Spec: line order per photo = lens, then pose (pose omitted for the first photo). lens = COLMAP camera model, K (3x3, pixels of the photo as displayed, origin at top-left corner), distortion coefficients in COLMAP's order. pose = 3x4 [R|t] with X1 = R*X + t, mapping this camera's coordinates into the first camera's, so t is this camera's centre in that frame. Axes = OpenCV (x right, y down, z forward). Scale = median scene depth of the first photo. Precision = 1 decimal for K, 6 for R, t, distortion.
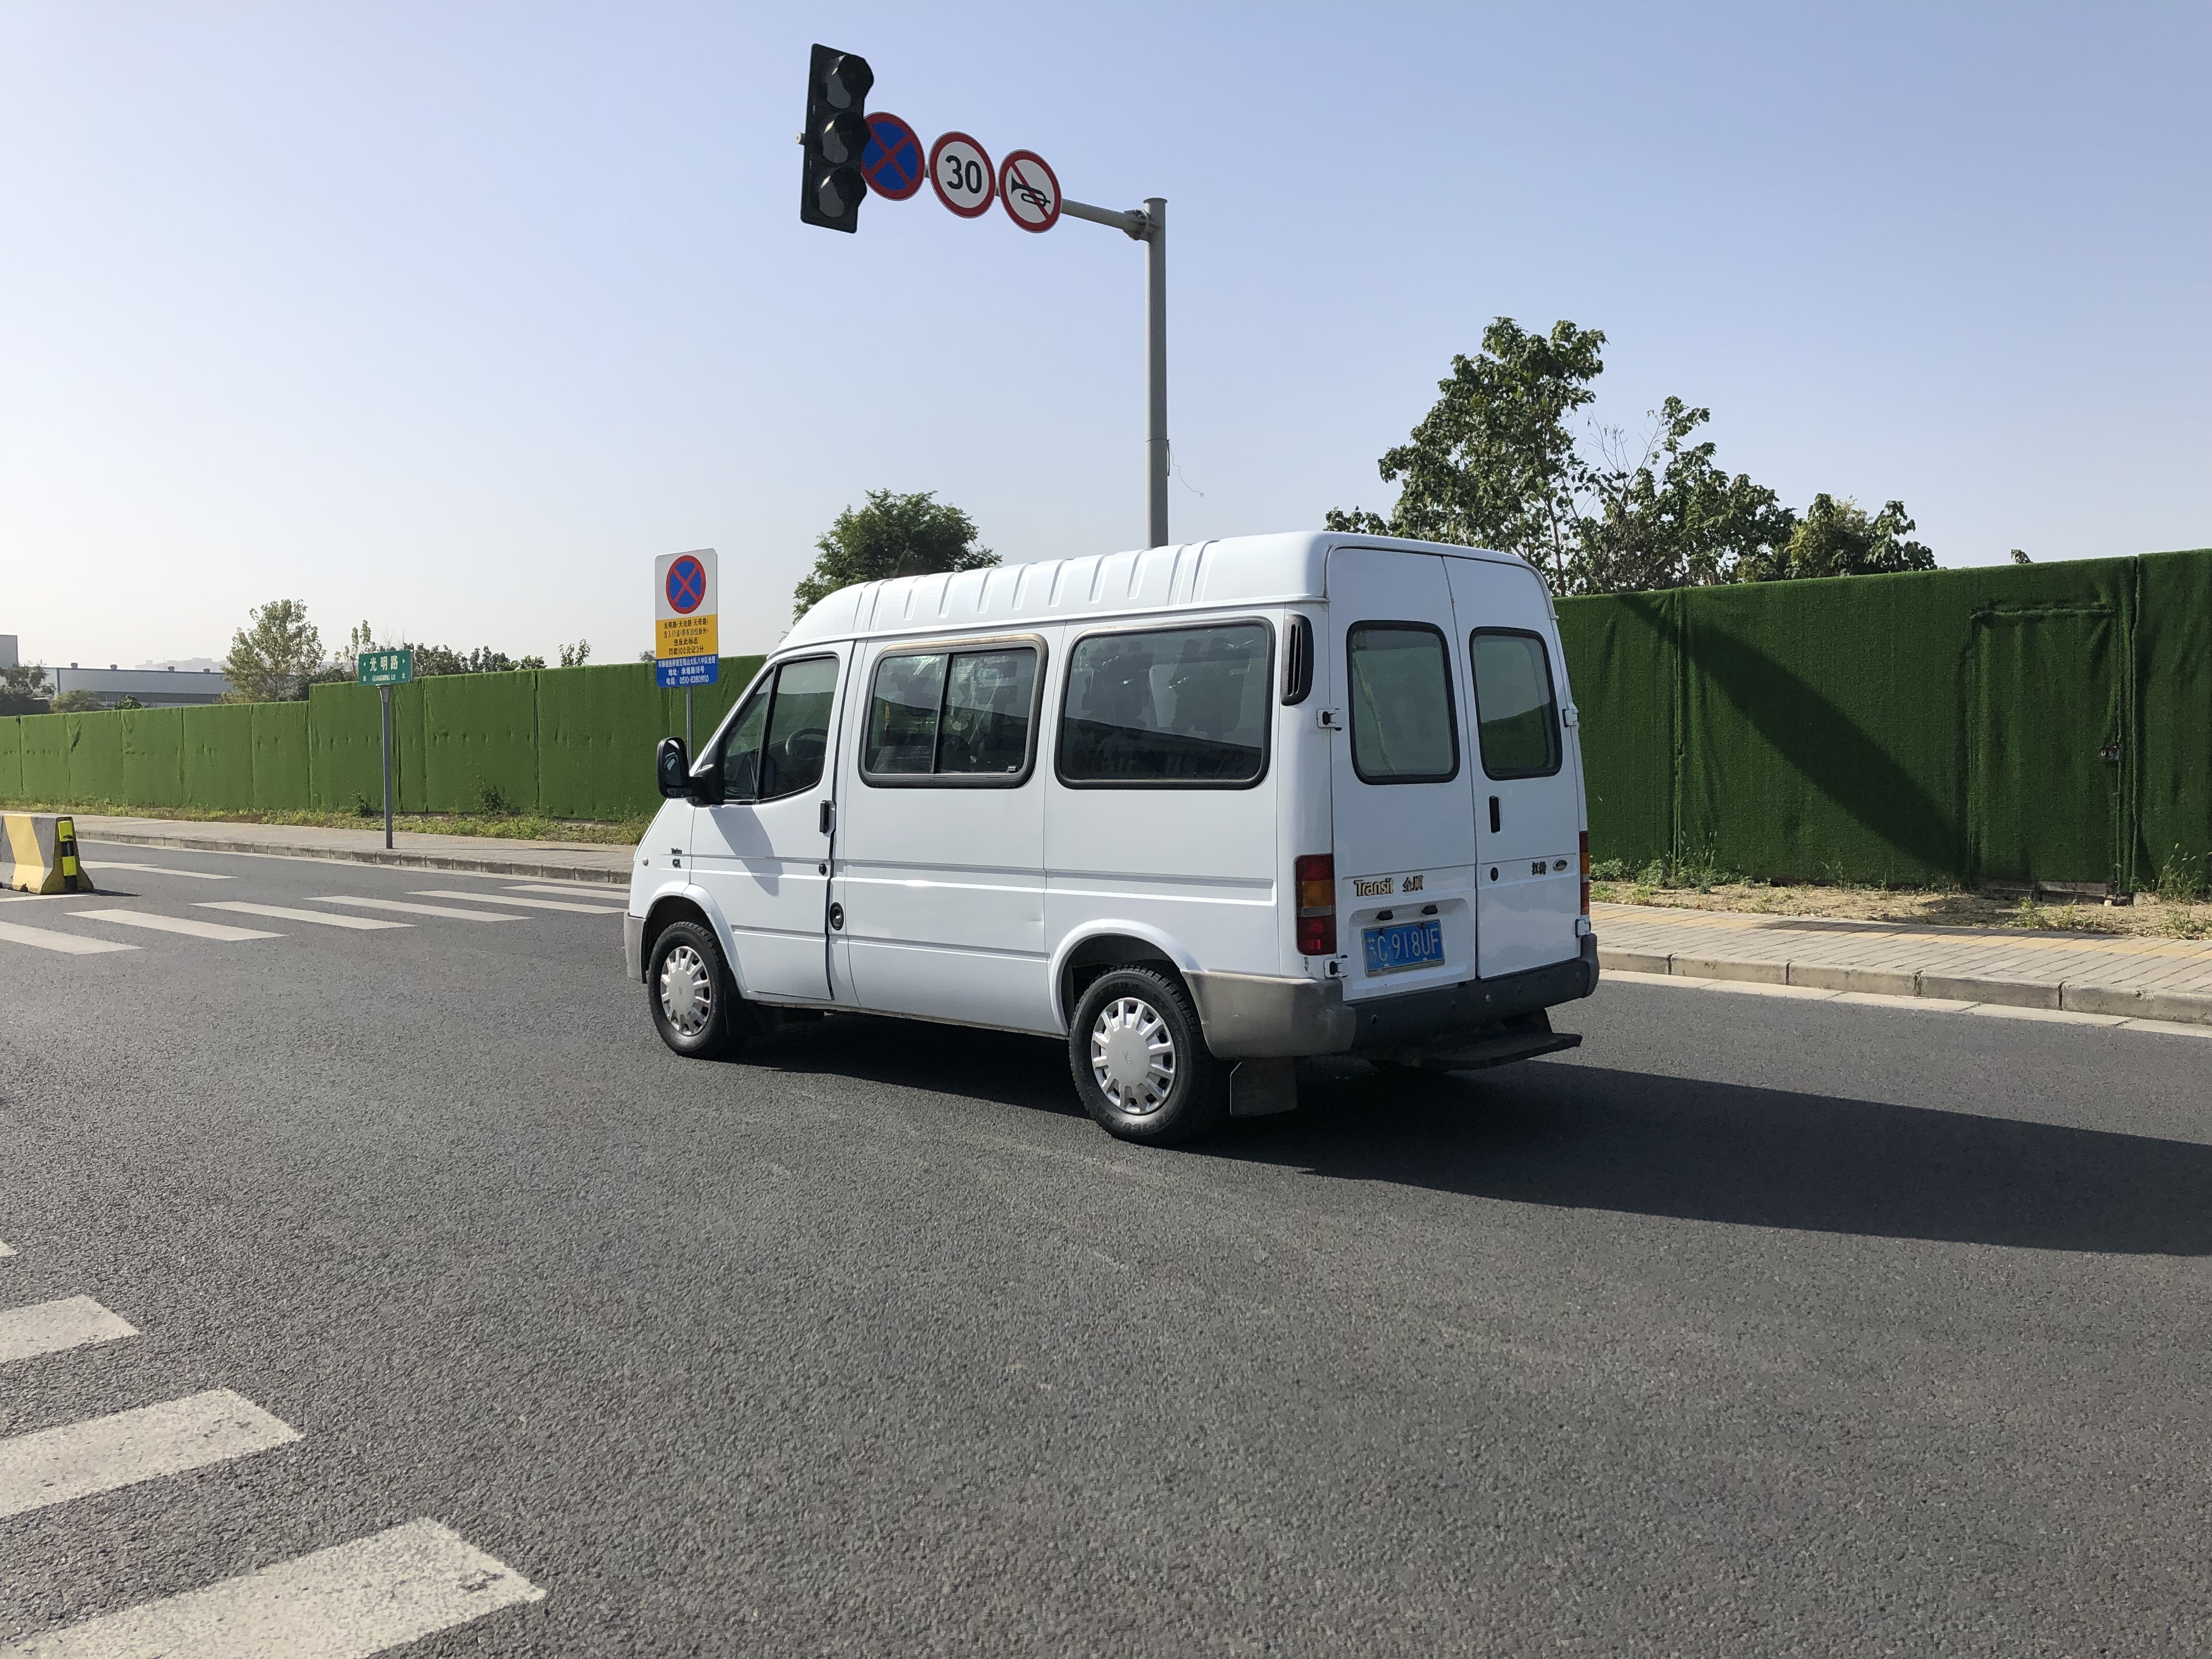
lens RADIAL K [[1800.7, 0, 1122.9], [0, 1800.7, 817.8], [0, 0, 1]] dist [0.013520, -0.003997]
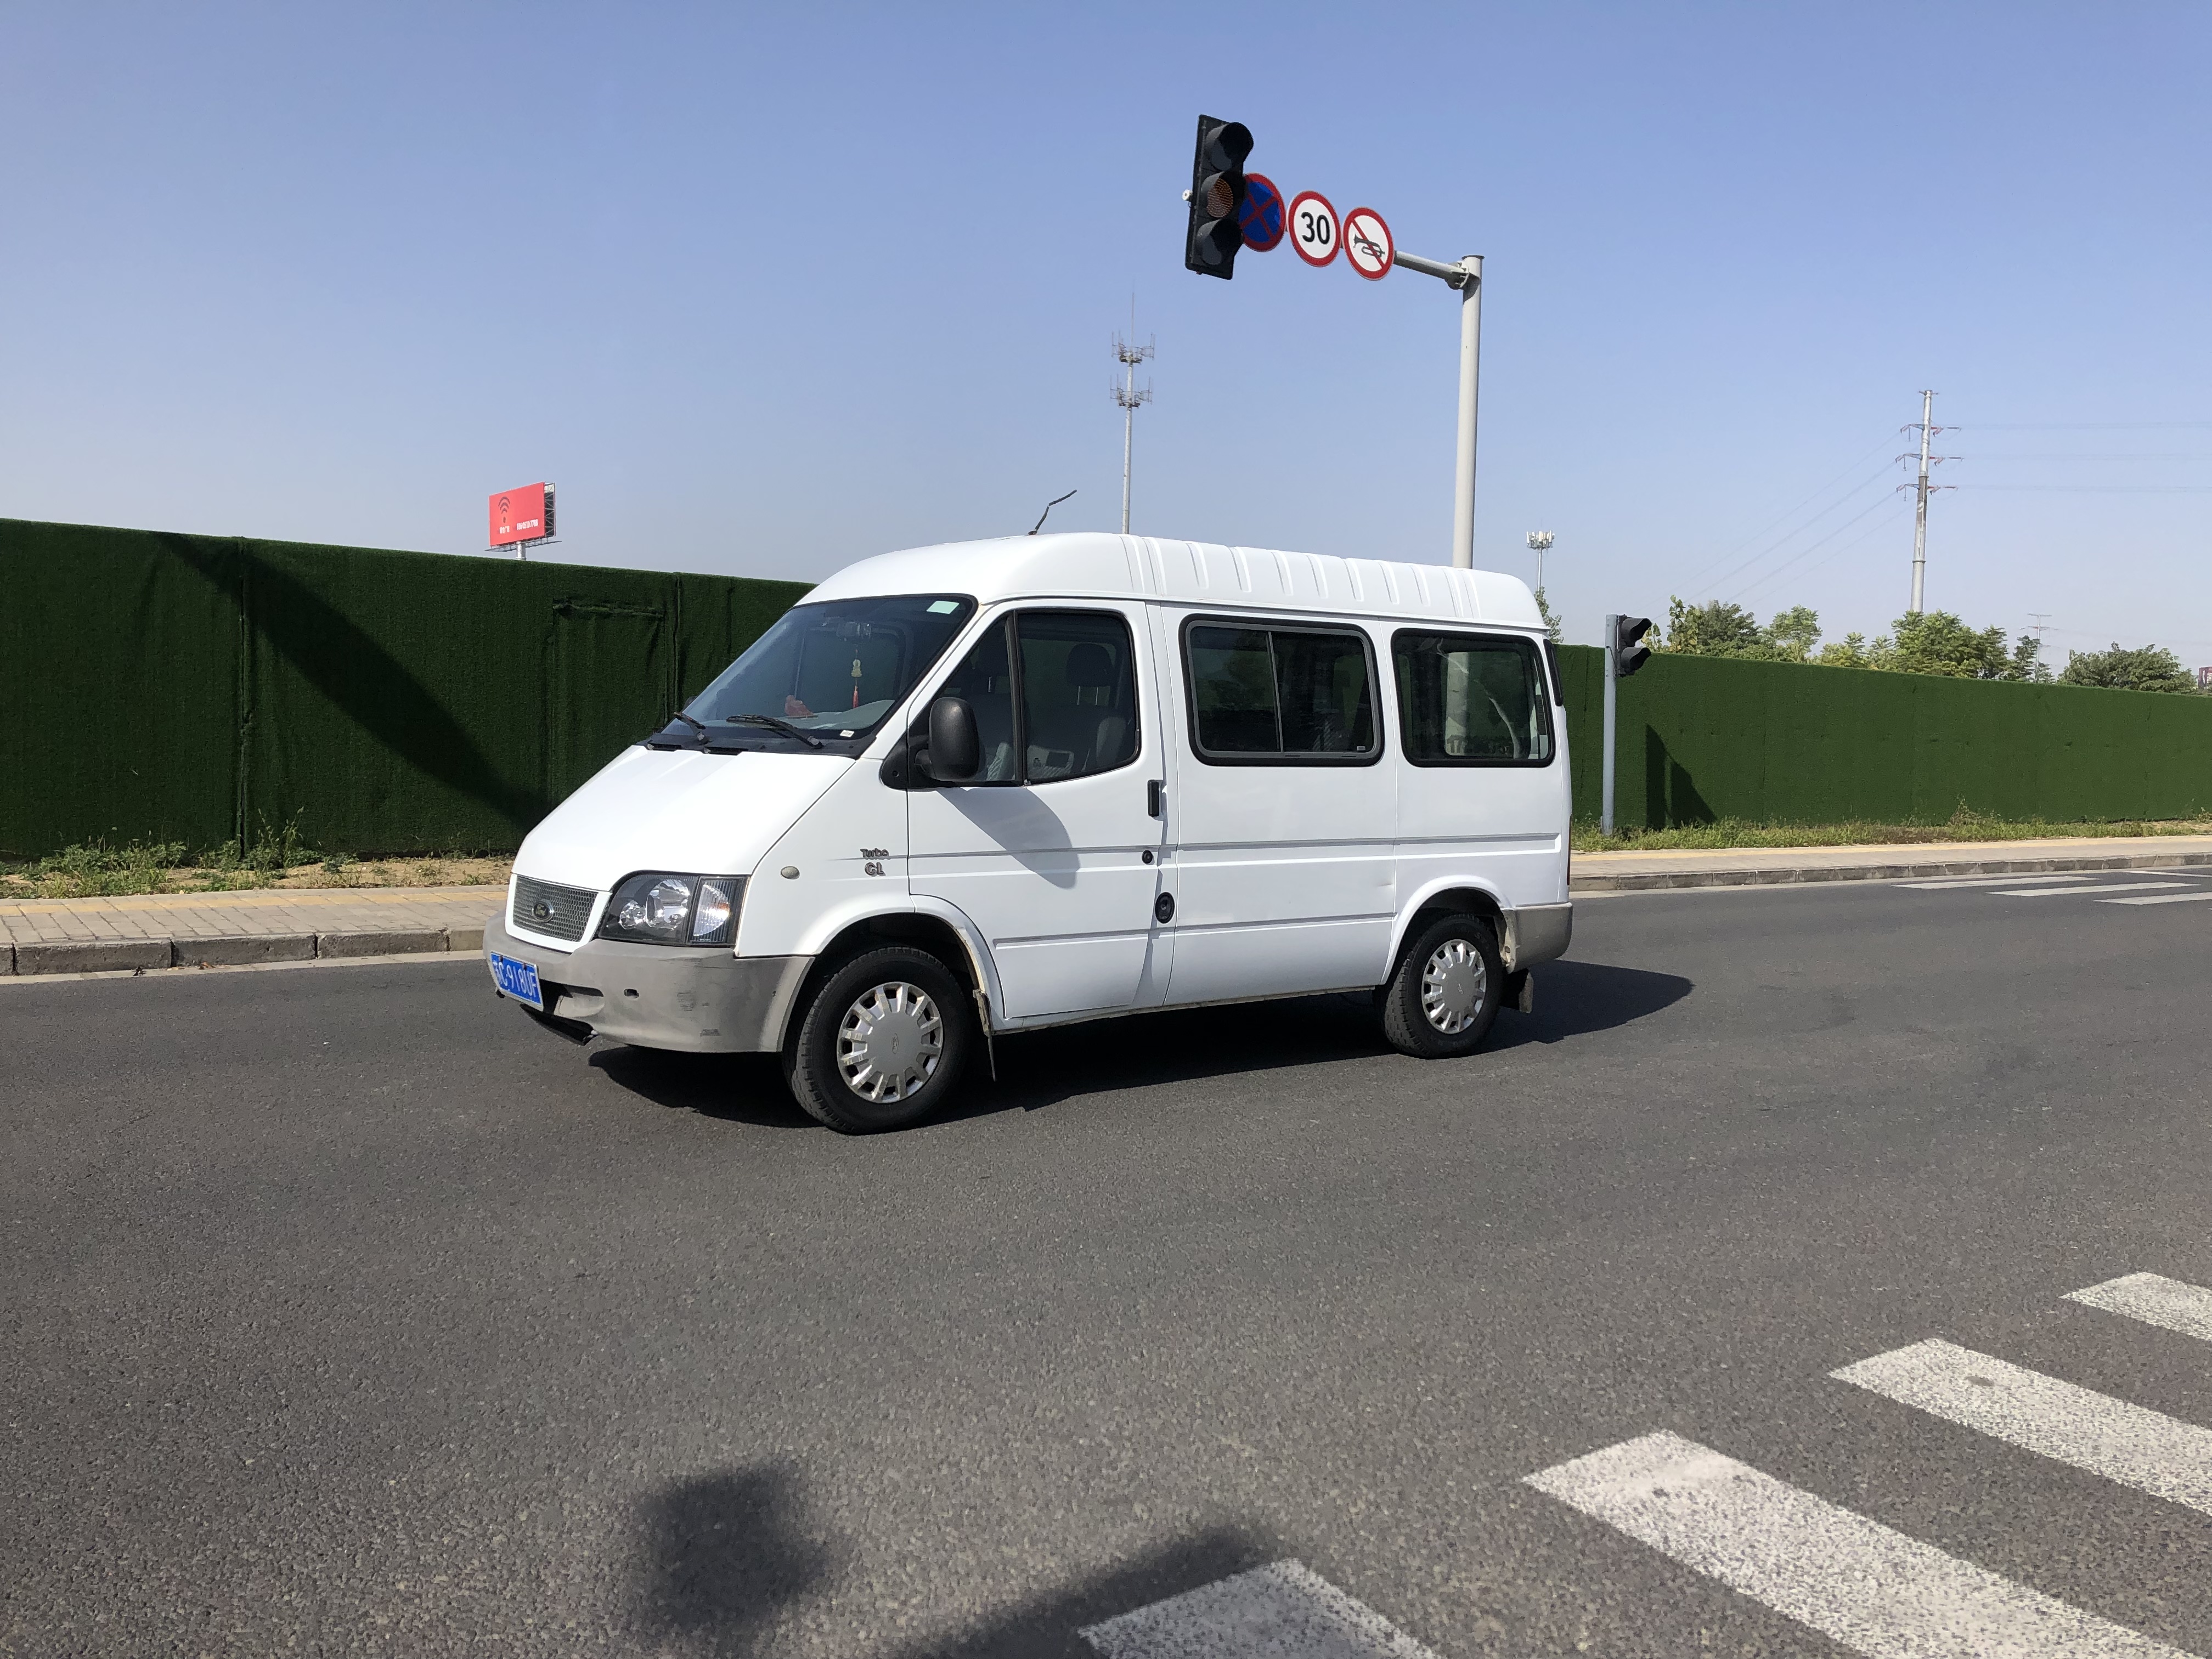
lens RADIAL K [[1800.7, 0, 1098.8], [0, 1800.7, 822.1], [0, 0, 1]] dist [0.013520, -0.003997]
pose [[0.161513, -0.032093, 0.986349, -1.036375], [0.011548, 0.999464, 0.030629, -0.015970], [-0.986803, 0.006443, 0.161798, 0.875391]]
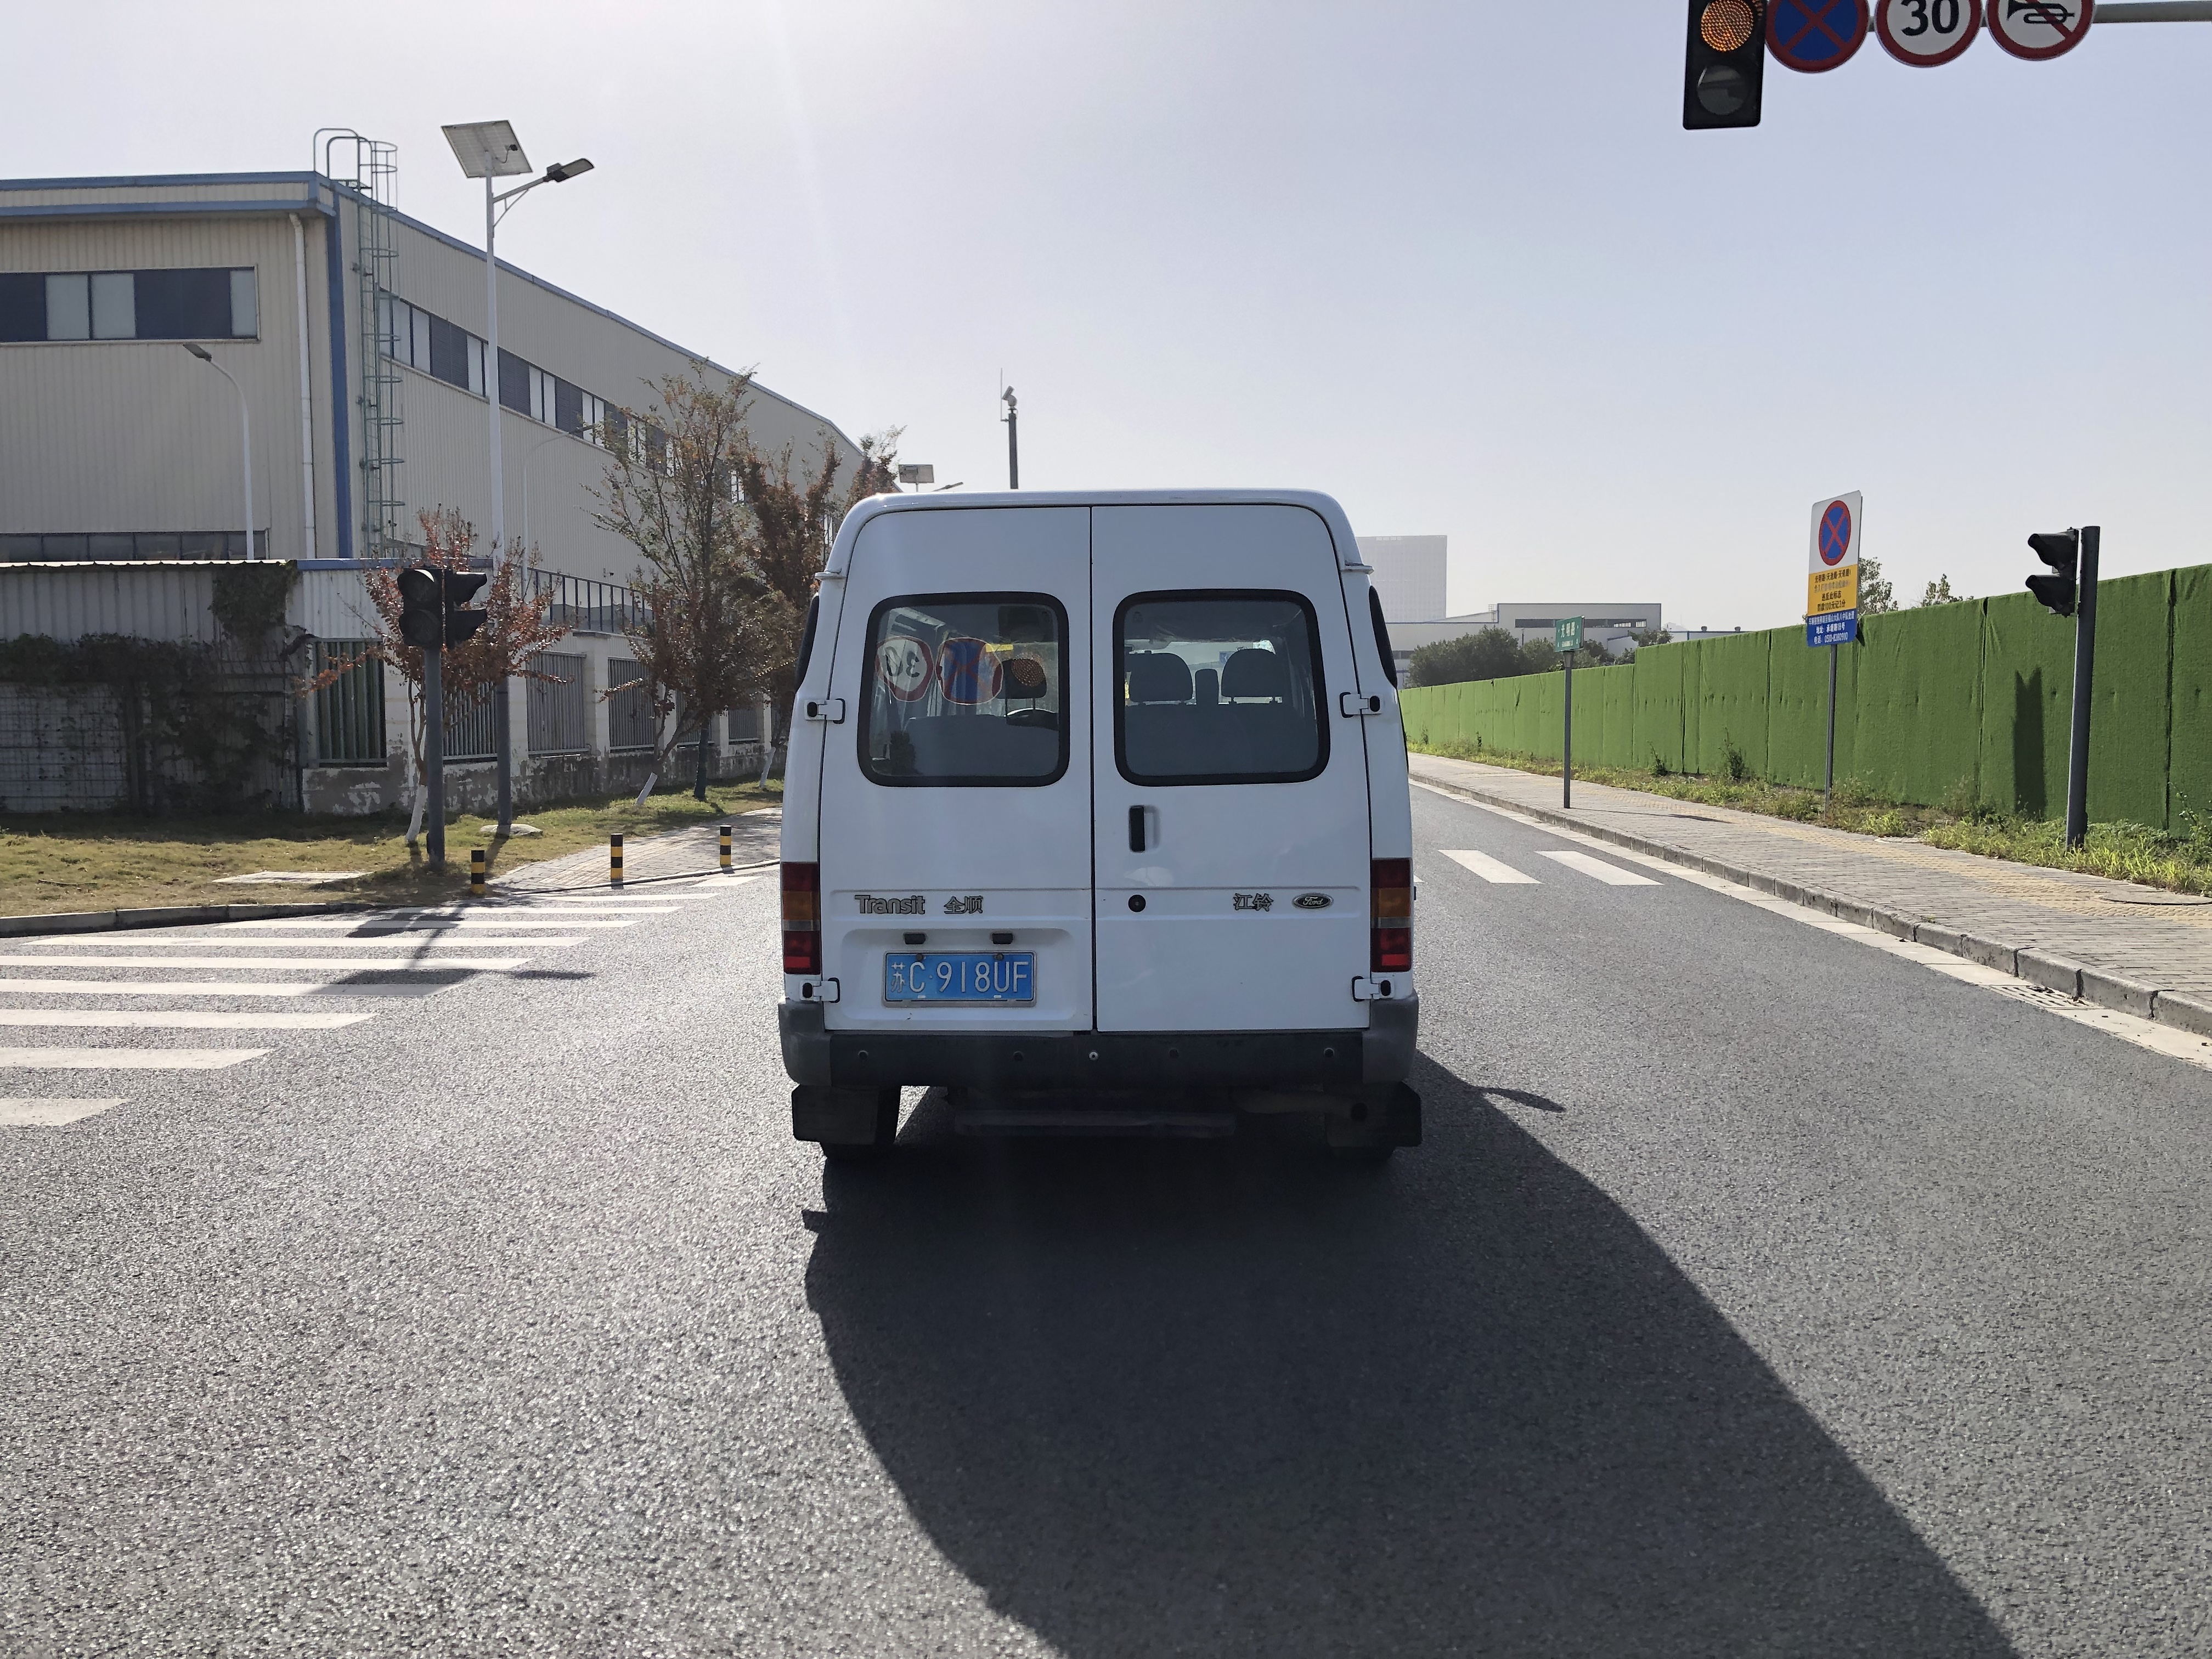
lens RADIAL K [[1800.7, 0, 1112.0], [0, 1800.7, 829.1], [0, 0, 1]] dist [0.013520, -0.003997]
pose [[0.659121, 0.052392, -0.750209, 0.681573], [-0.029331, 0.998602, 0.043969, -0.030910], [0.751464, -0.006976, 0.659737, 0.405713]]
